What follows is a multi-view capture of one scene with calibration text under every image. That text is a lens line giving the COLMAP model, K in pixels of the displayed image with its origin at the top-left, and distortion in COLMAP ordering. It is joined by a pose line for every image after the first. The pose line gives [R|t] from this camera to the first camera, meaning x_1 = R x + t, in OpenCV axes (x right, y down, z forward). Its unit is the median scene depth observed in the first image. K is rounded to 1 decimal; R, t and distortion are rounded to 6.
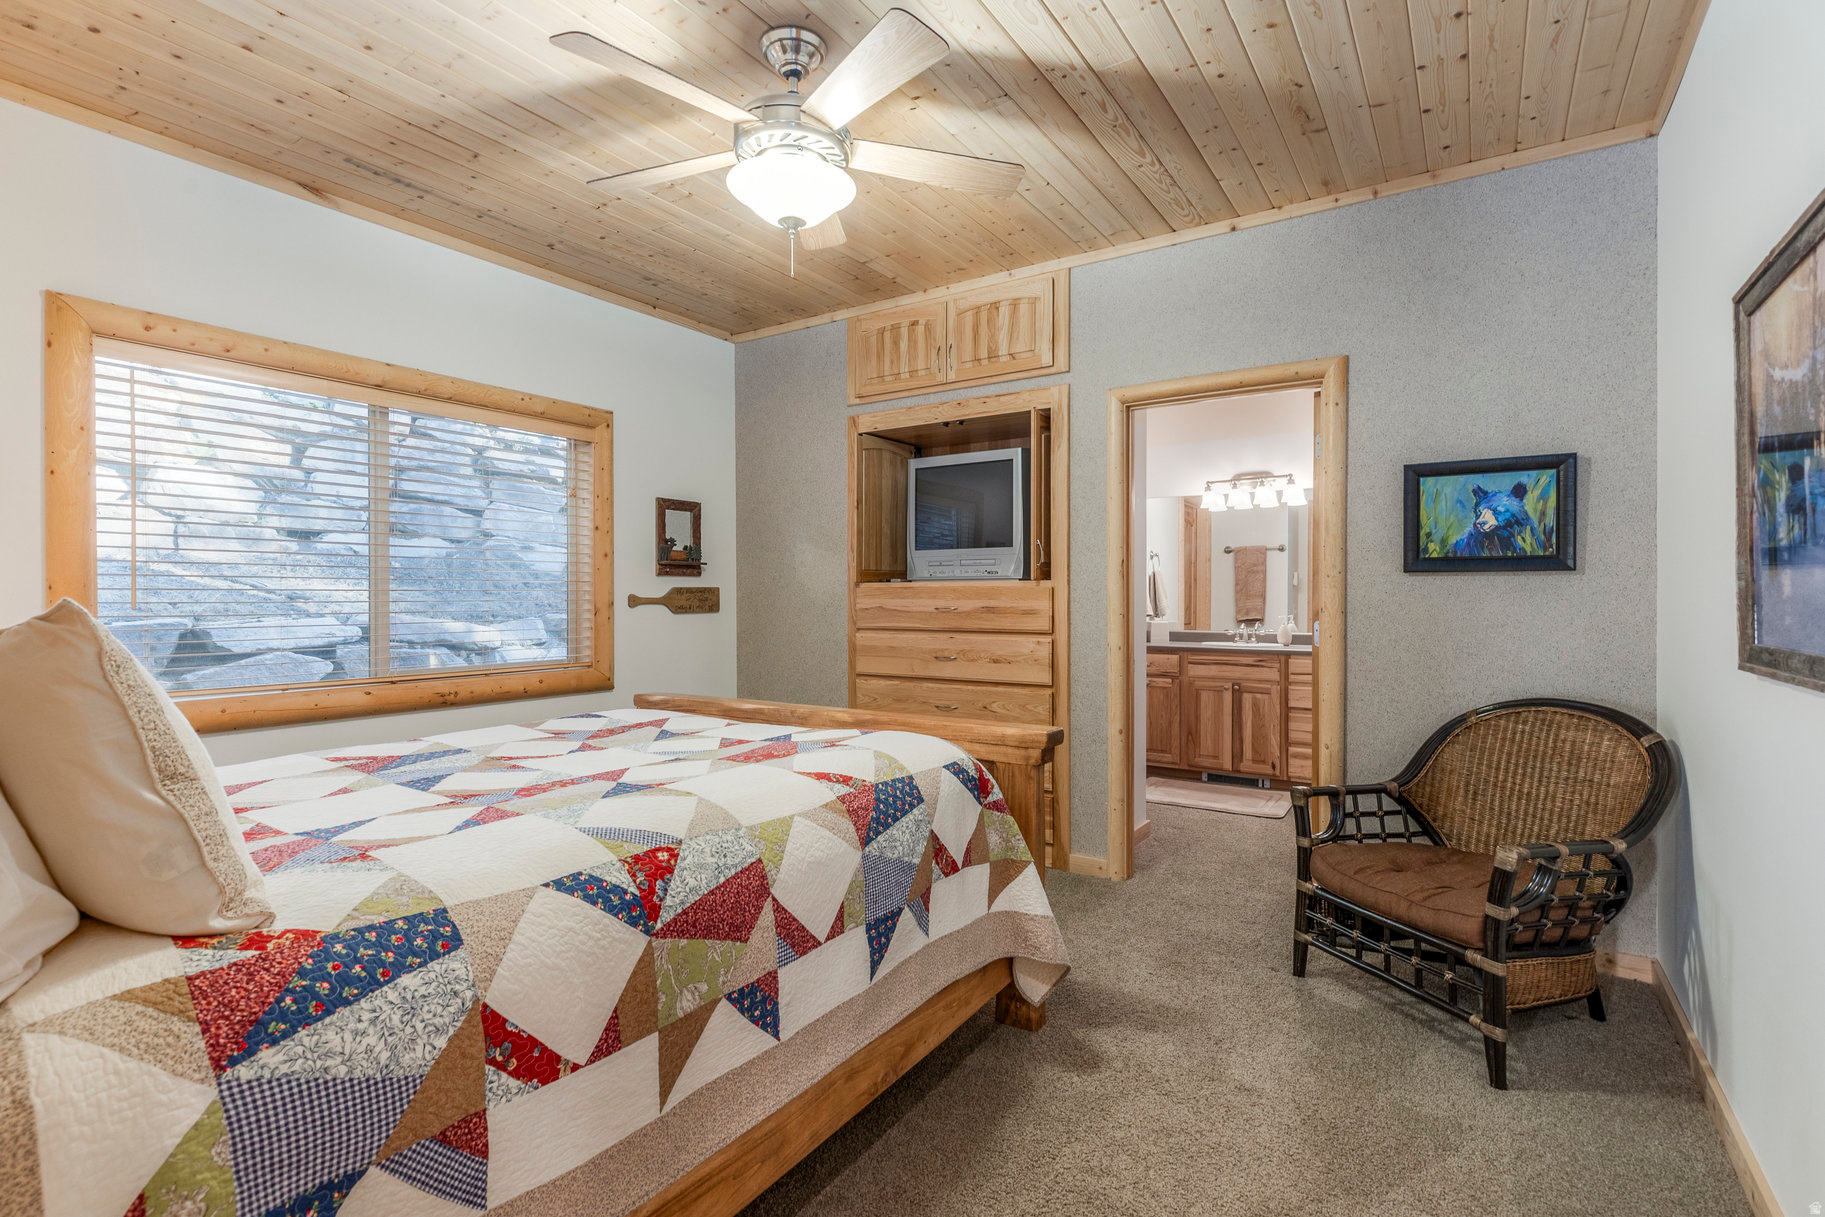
lens RADIAL K [[824.8, 0, 908.4], [0, 824.8, 615.2], [0, 0, 1]] dist [0.003054, 0.000026]
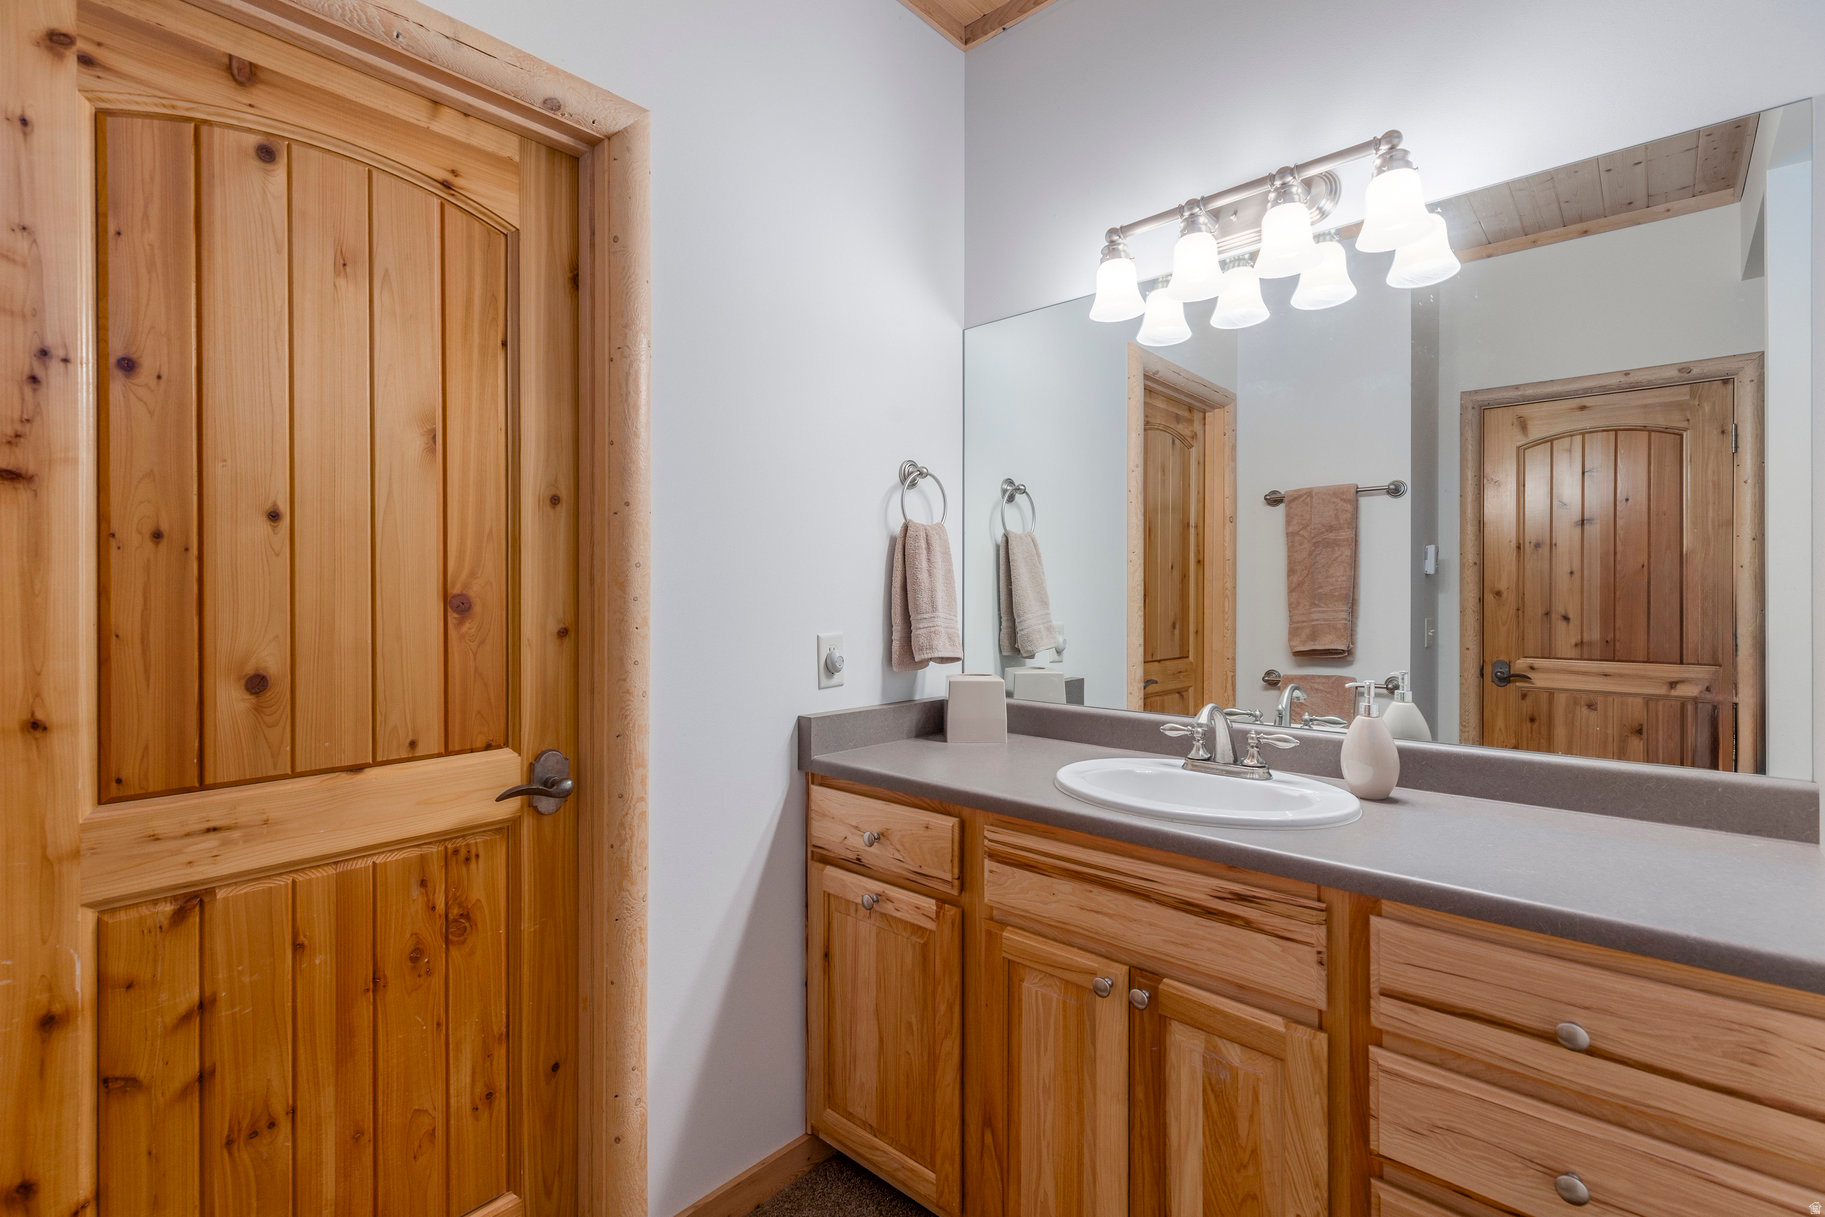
lens RADIAL K [[824.8, 0, 922.3], [0, 824.8, 594.8], [0, 0, 1]] dist [0.003054, 0.000026]
pose [[0.992474, 0.006018, -0.122309, 0.352134], [-0.008414, 0.999782, -0.019086, -0.020127], [0.122167, 0.019971, 0.992309, 0.733573]]
